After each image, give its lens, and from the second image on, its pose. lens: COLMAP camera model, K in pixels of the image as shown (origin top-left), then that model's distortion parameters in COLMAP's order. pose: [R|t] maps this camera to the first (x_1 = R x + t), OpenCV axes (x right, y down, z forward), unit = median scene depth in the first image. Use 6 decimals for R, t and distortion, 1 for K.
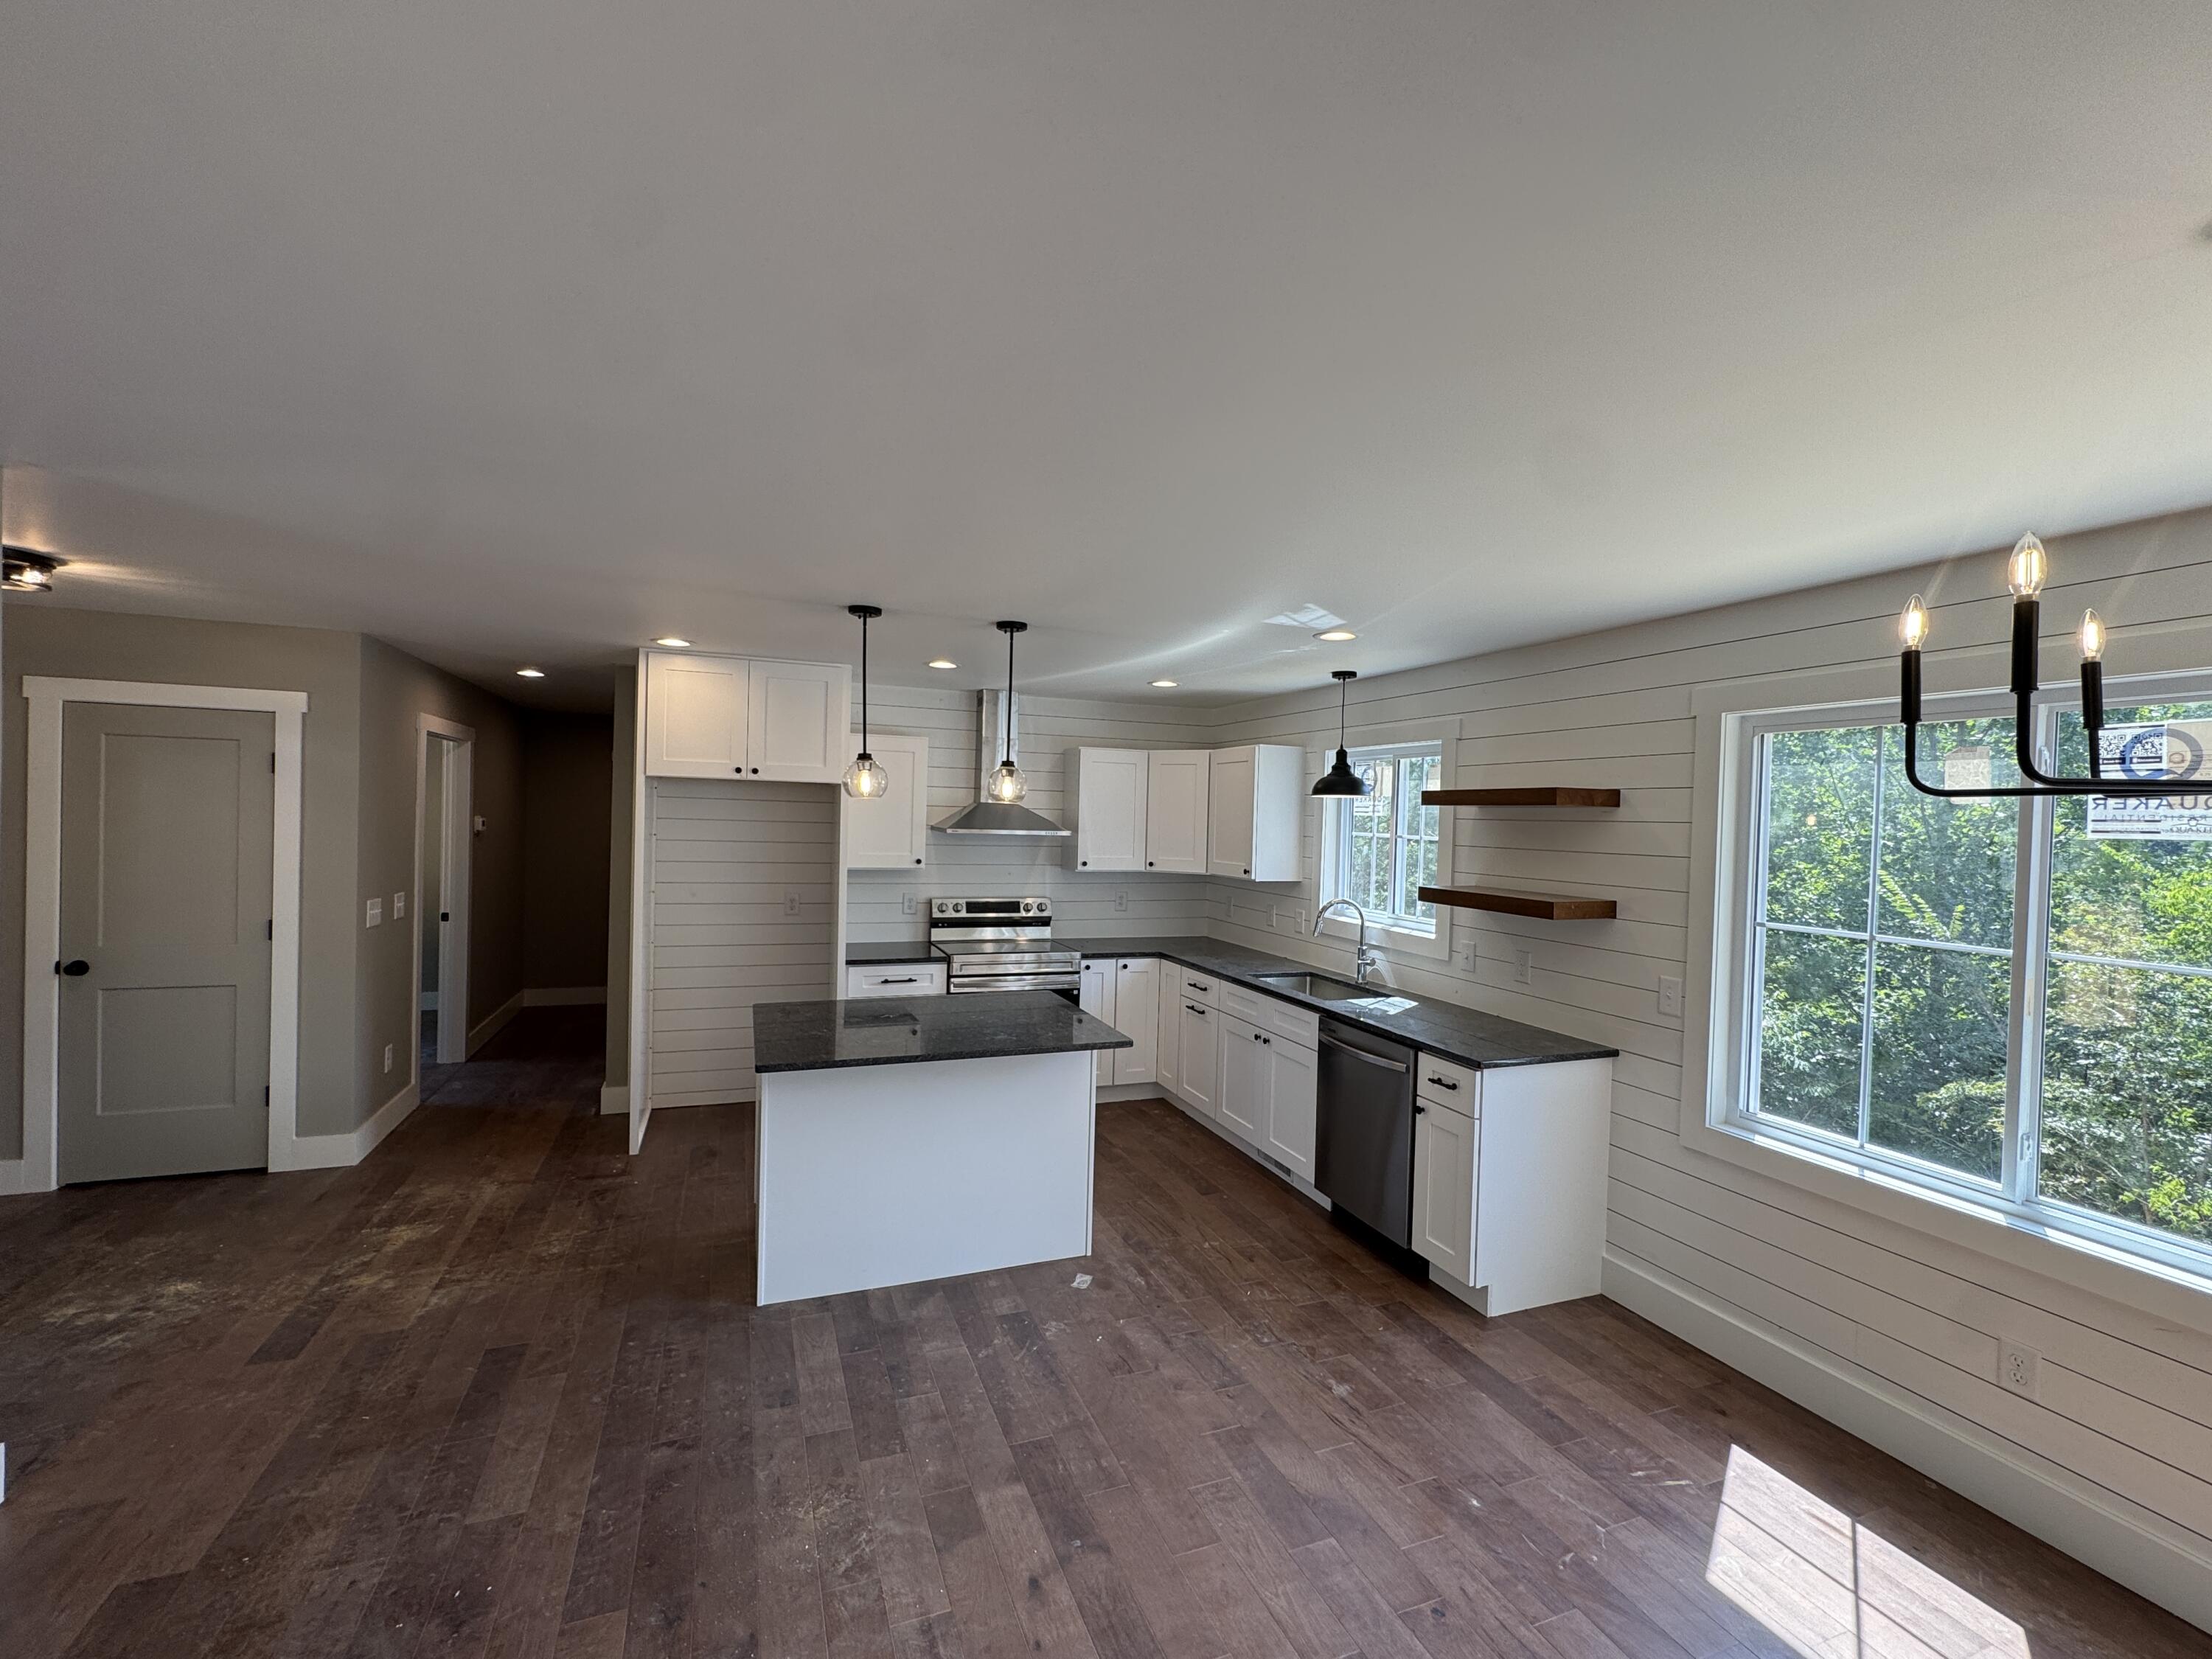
lens RADIAL K [[936.6, 0, 1090.7], [0, 936.6, 833.1], [0, 0, 1]] dist [0.000851, -0.000040]
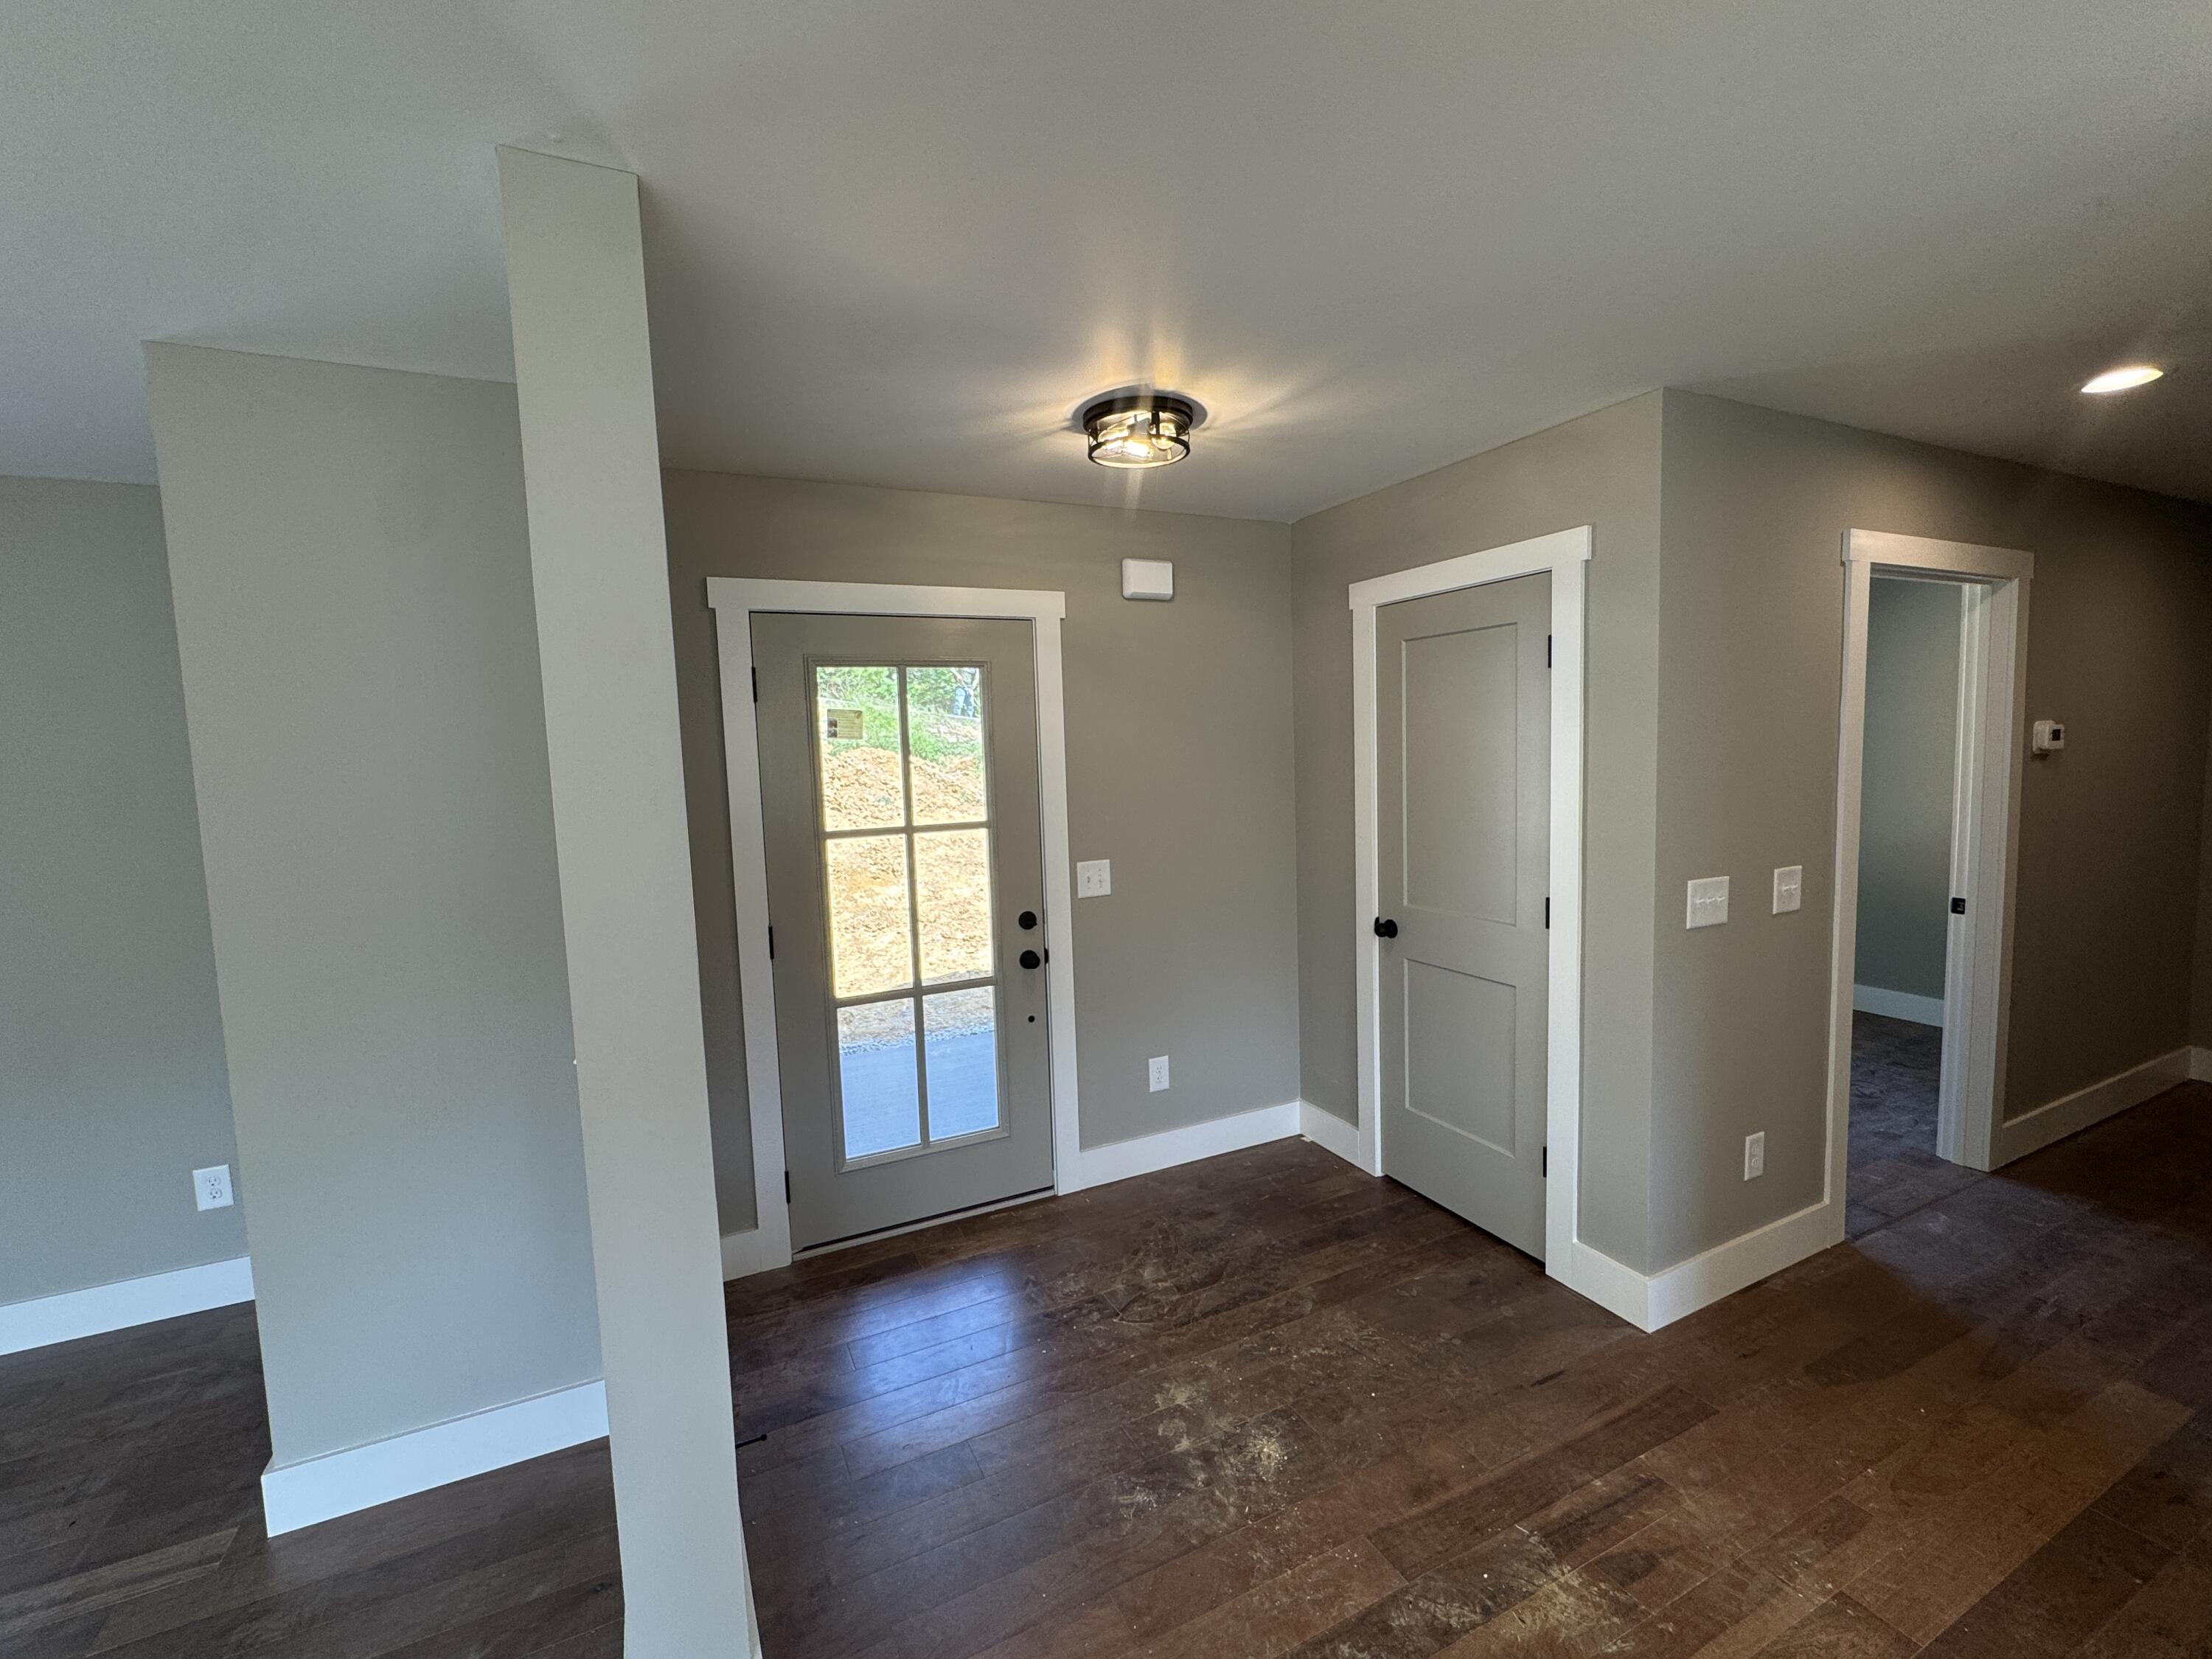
lens RADIAL K [[941.3, 0, 1106.0], [0, 941.3, 829.5], [0, 0, 1]] dist [-0.003457, -0.000041]
pose [[0.090375, 0.058034, -0.994215, -0.261536], [0.019557, 0.998005, 0.060033, 0.001148], [0.995716, -0.024869, 0.089060, 0.640767]]
